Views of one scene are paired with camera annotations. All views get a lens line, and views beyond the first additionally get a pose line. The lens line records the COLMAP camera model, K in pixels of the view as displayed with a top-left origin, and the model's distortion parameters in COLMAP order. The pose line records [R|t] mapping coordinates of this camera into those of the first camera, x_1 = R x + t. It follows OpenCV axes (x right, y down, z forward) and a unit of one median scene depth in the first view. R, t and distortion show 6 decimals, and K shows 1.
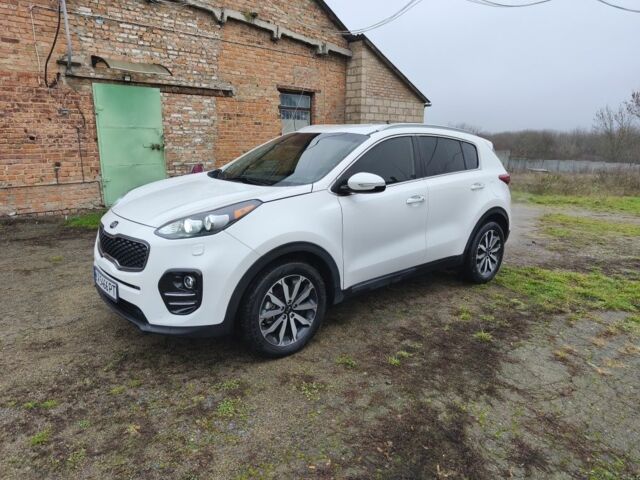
lens RADIAL K [[440.4, 0, 318.9], [0, 440.4, 237.0], [0, 0, 1]] dist [0.021690, -0.031669]
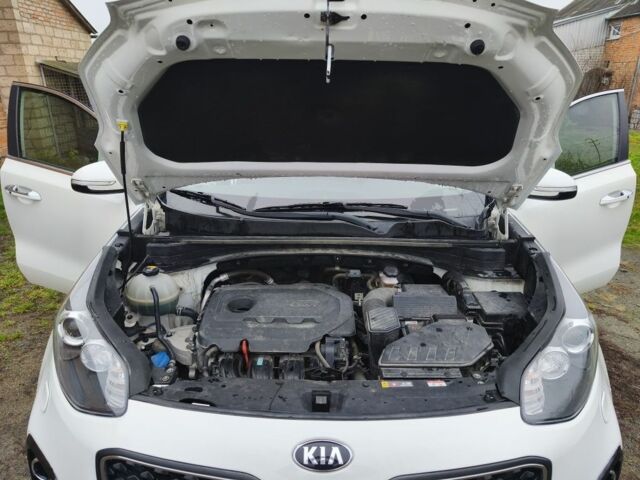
lens RADIAL K [[442.3, 0, 320.0], [0, 442.3, 236.5], [0, 0, 1]] dist [0.012240, -0.023945]
pose [[0.665093, -0.257562, 0.700937, -0.237132], [0.161411, 0.966032, 0.201816, -0.089140], [-0.729107, -0.021087, 0.684074, 0.293460]]
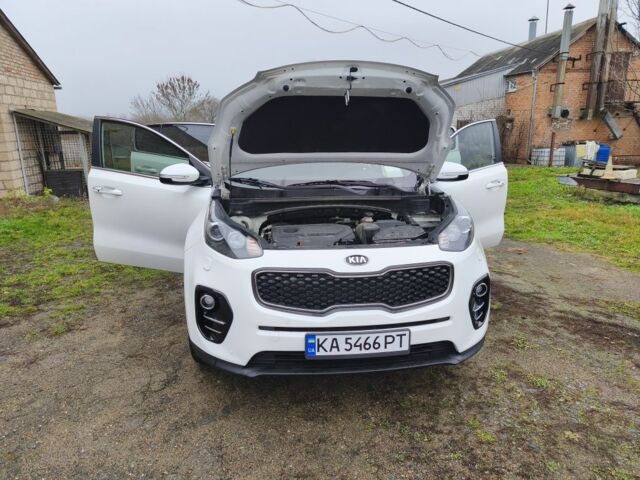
lens RADIAL K [[440.4, 0, 318.9], [0, 440.4, 237.0], [0, 0, 1]] dist [0.021690, -0.031669]
pose [[0.553172, -0.209781, 0.806221, -0.394929], [0.186168, 0.974429, 0.125813, -0.061729], [-0.811999, 0.080496, 0.578081, 0.234832]]
